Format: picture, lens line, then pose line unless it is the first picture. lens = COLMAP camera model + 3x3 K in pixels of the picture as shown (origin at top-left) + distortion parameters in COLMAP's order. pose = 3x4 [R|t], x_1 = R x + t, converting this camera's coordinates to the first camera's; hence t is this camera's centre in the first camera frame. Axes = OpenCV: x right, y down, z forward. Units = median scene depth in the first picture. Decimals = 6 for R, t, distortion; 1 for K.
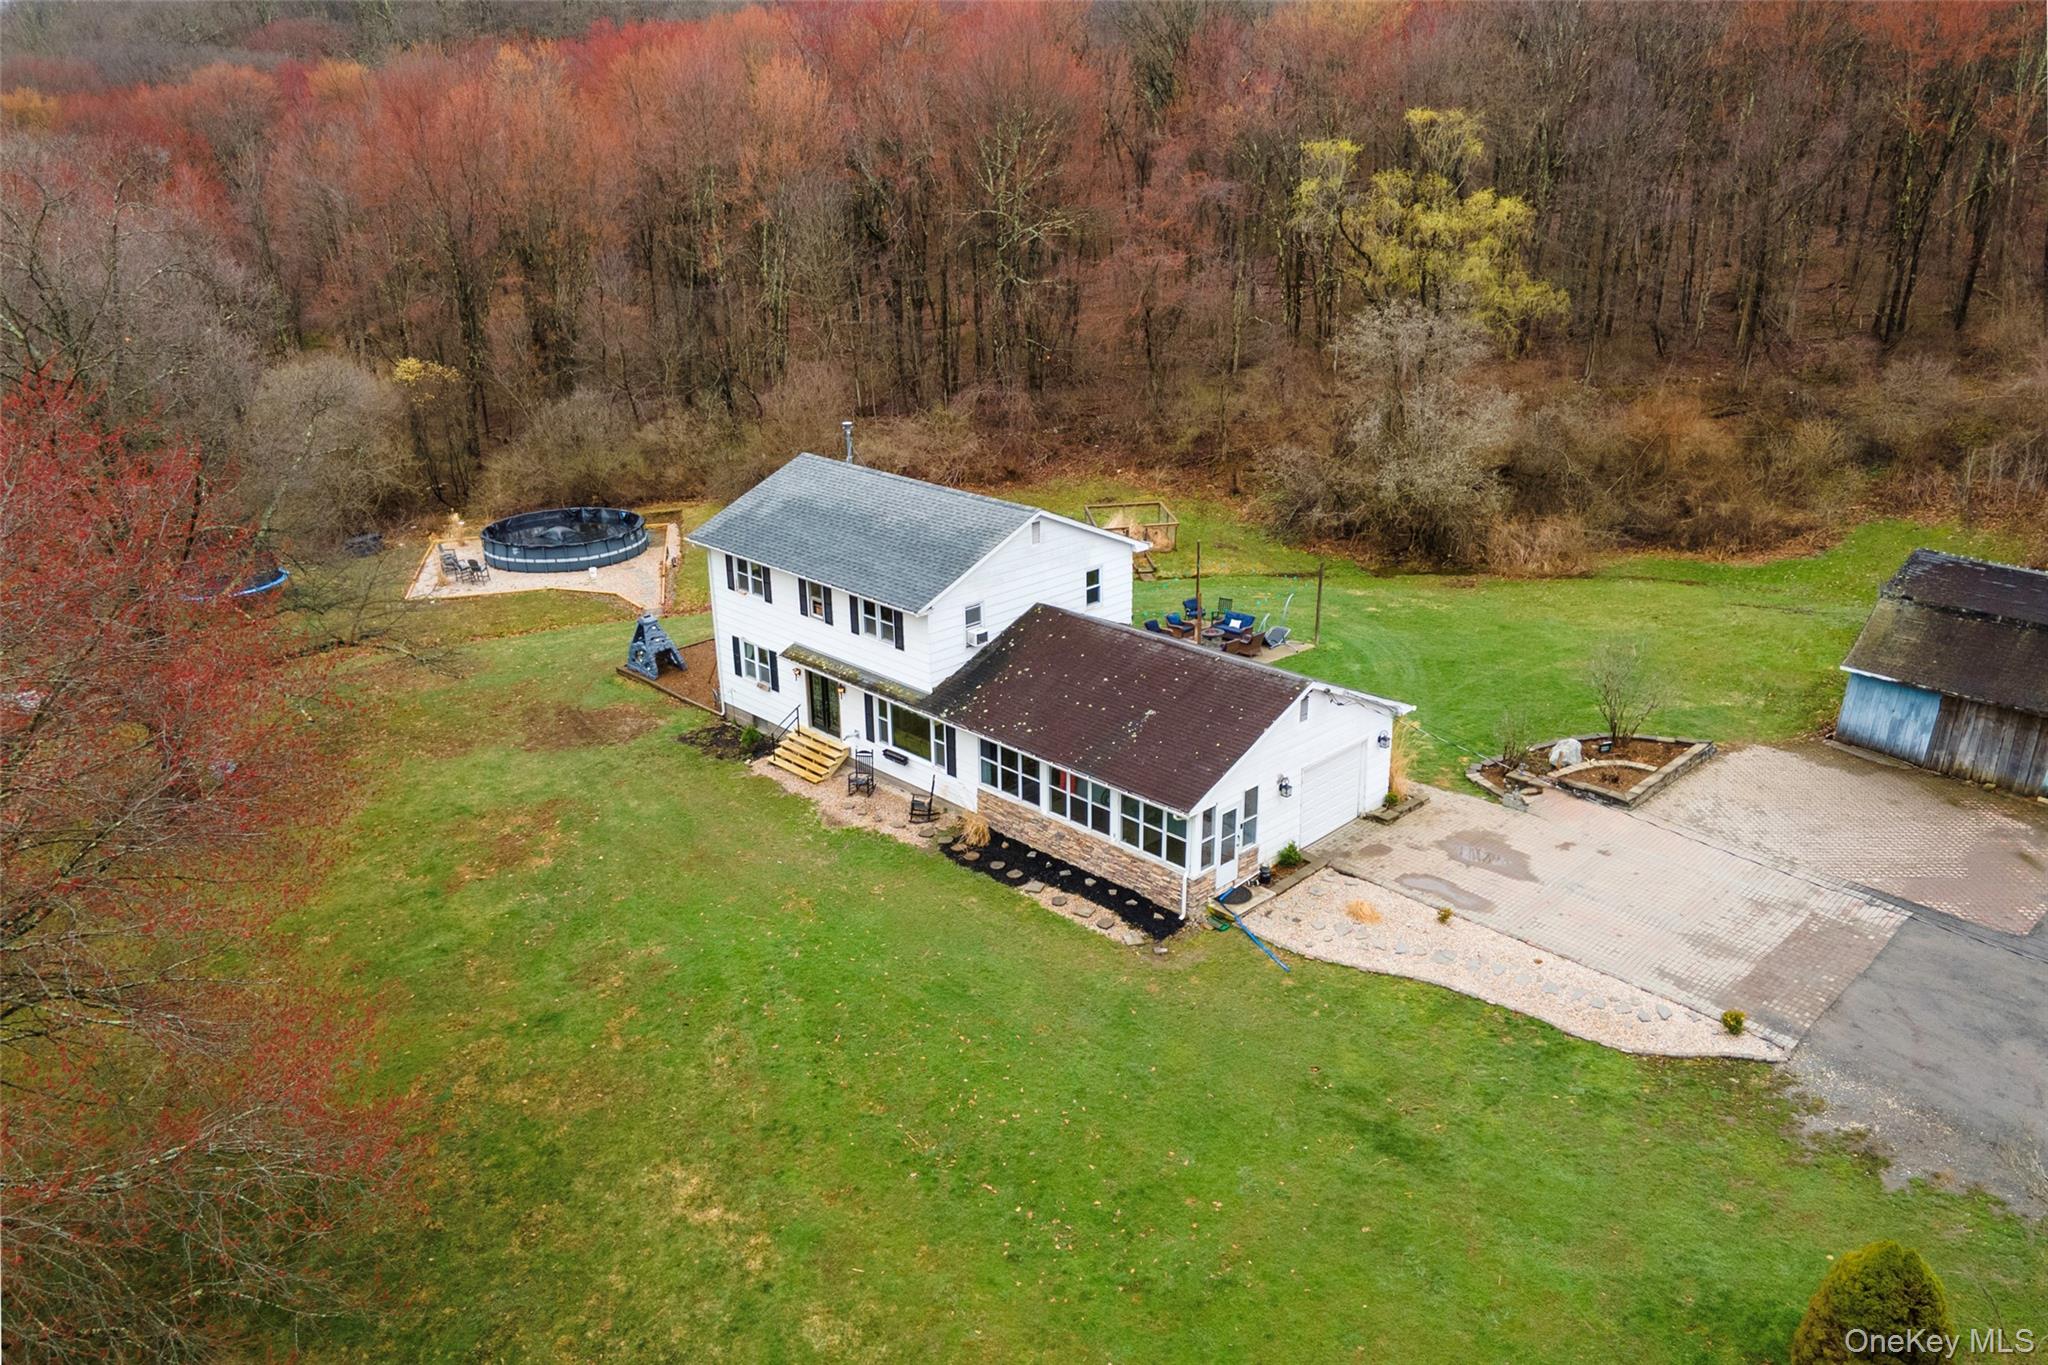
lens RADIAL K [[1490.6, 0, 1024.0], [0, 1490.6, 682.5], [0, 0, 1]] dist [0.054303, -0.000811]
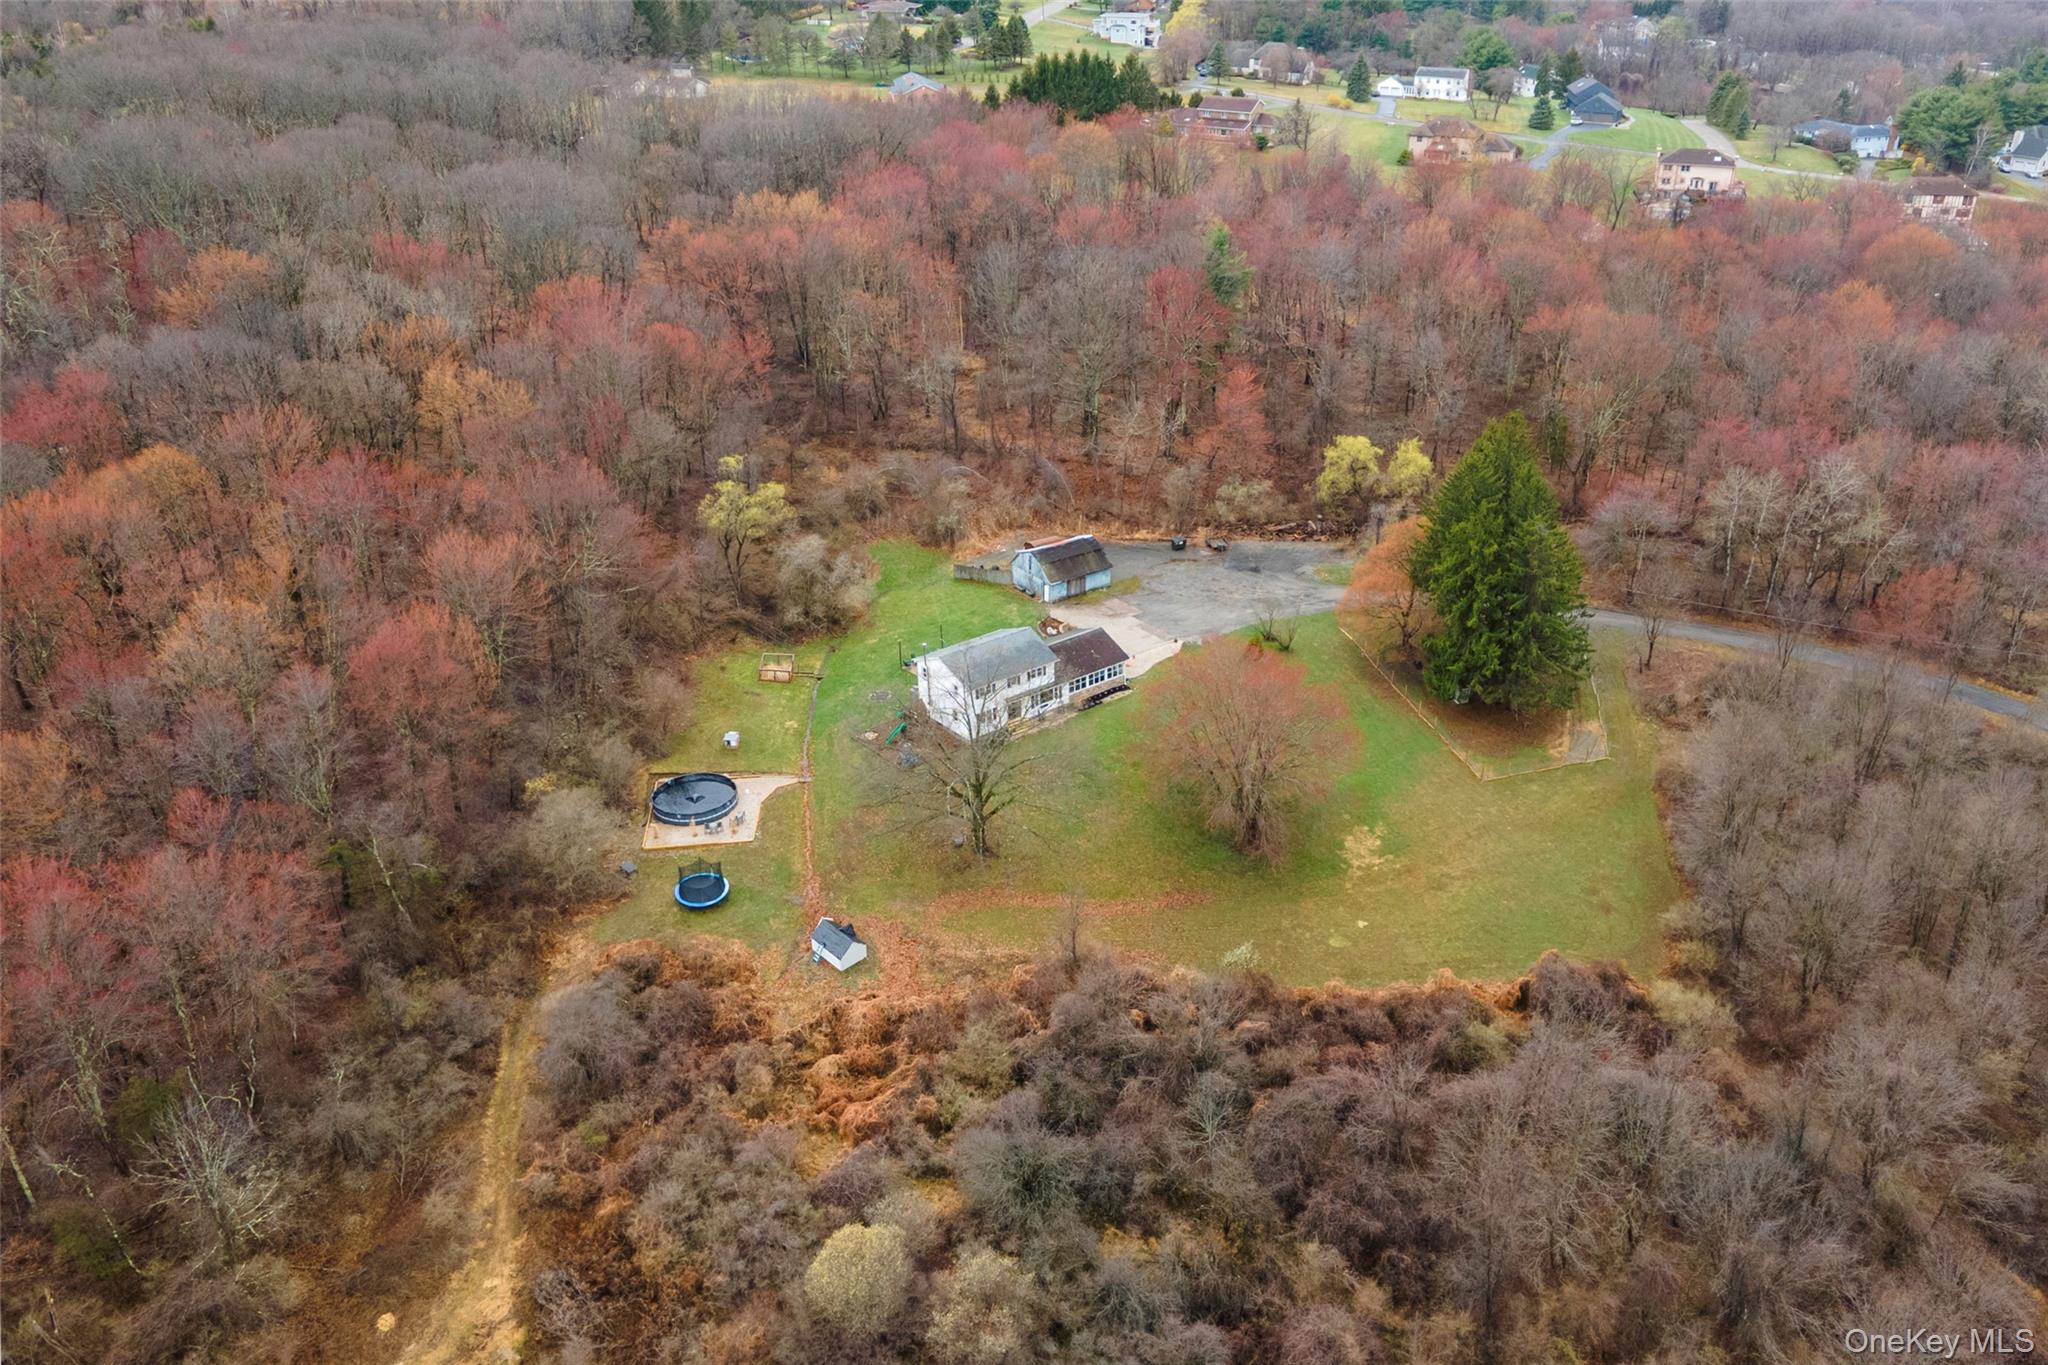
lens RADIAL K [[1663.8, 0, 1150.6], [0, 1663.8, 717.8], [0, 0, 1]] dist [0.042185, 0.000350]
pose [[0.047895, -0.447973, 0.892763, -3.859358], [0.337361, 0.848521, 0.407675, -1.549353], [-0.940156, 0.281658, 0.191769, 0.019662]]
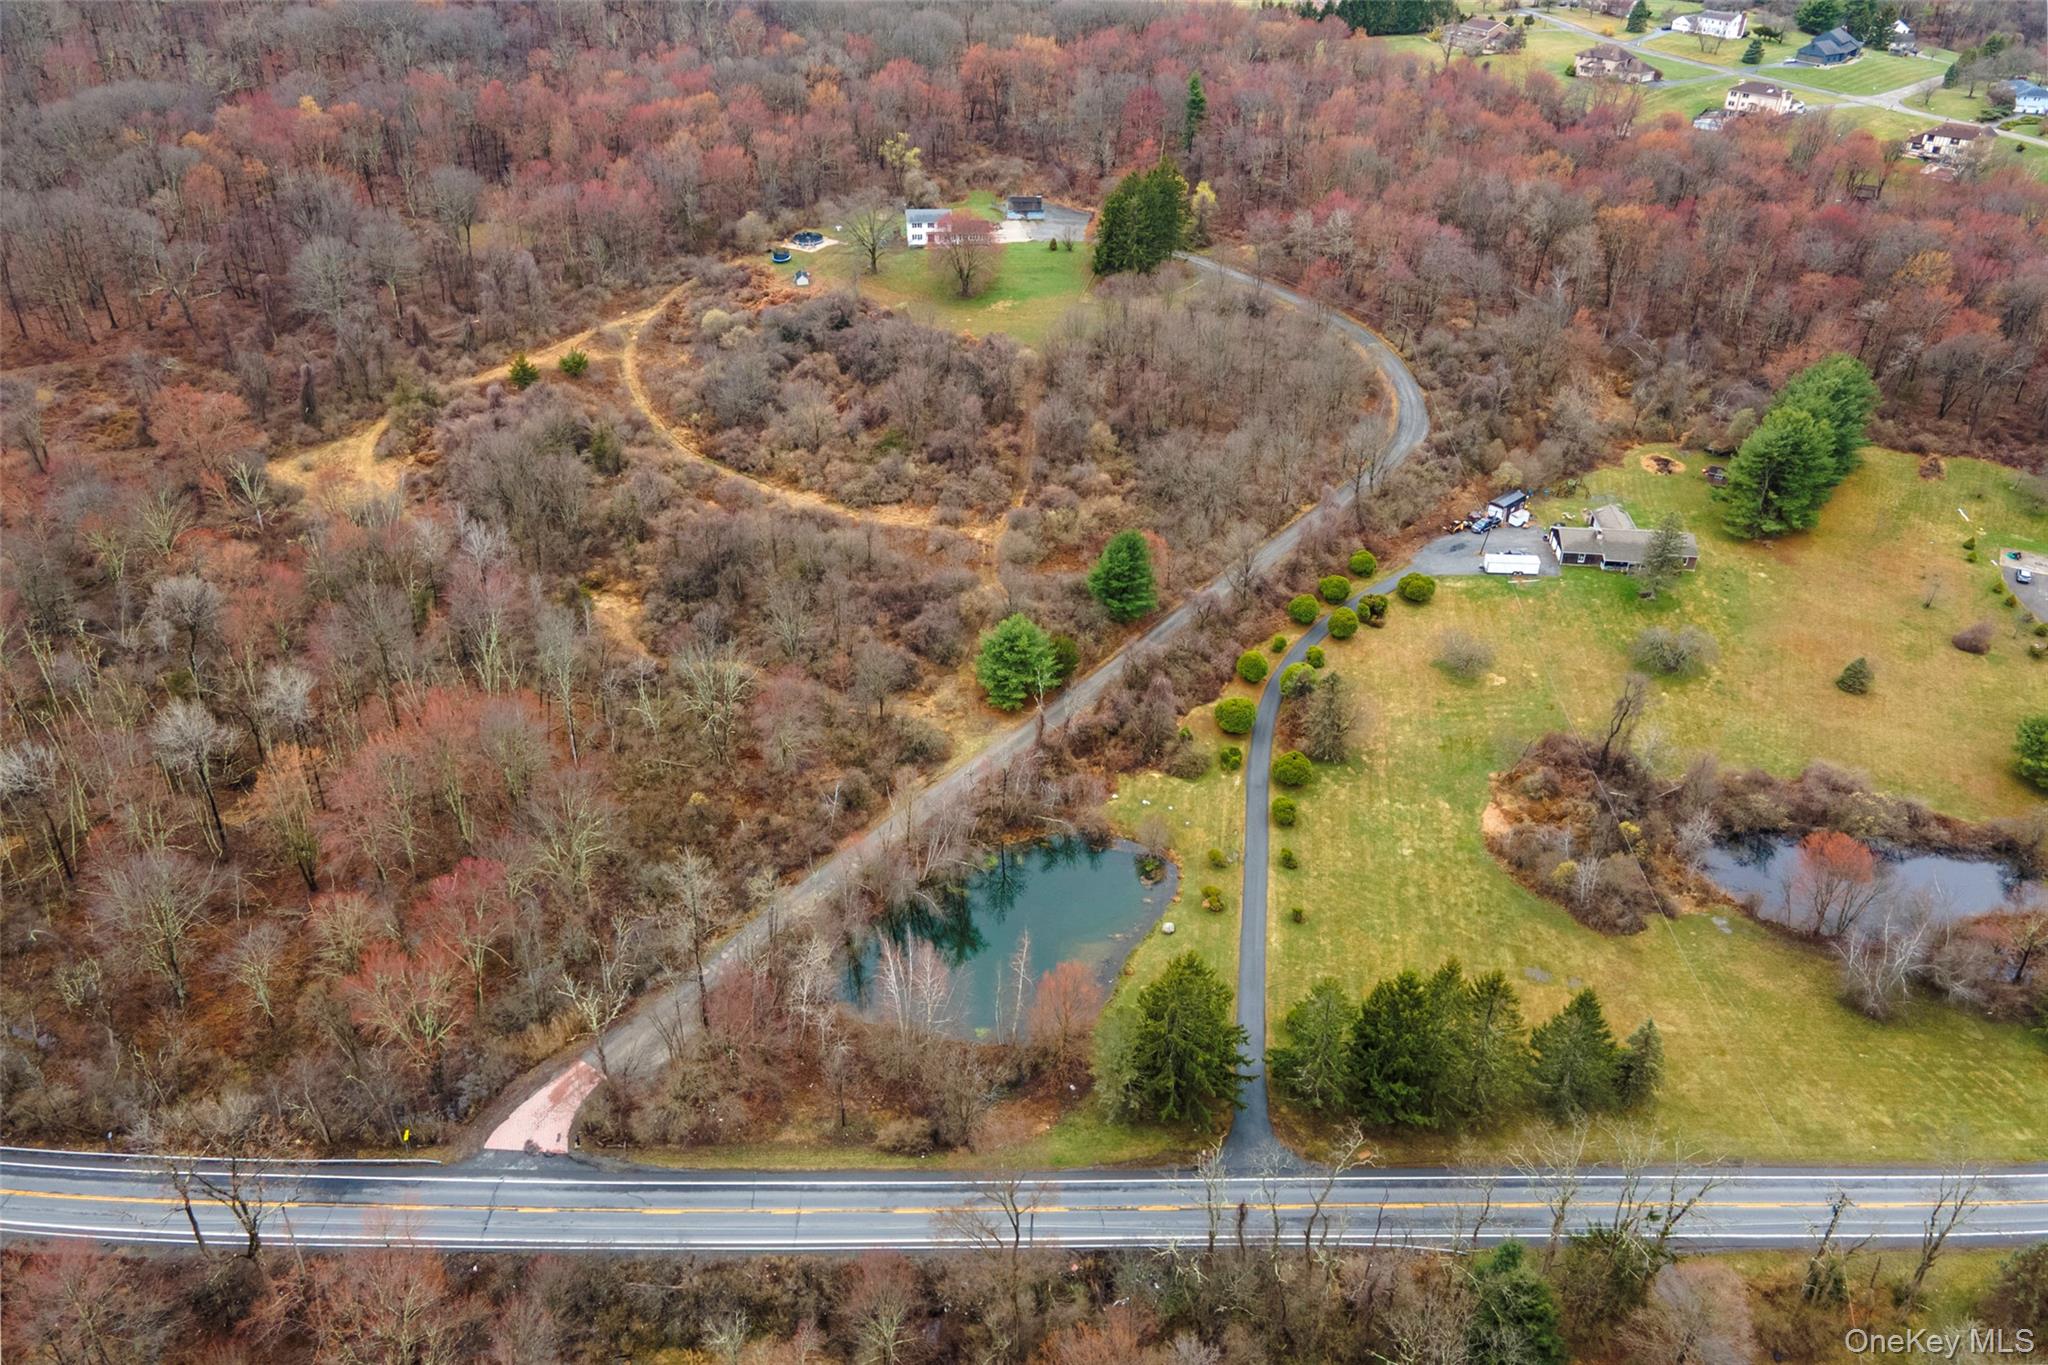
lens RADIAL K [[1479.1, 0, 1016.2], [0, 1479.1, 600.9], [0, 0, 1]] dist [0.039614, 0.008141]
pose [[0.620596, -0.368505, 0.692145, -7.119670], [0.252418, 0.929591, 0.268599, -0.234351], [-0.742392, 0.008019, 0.669918, -5.498220]]
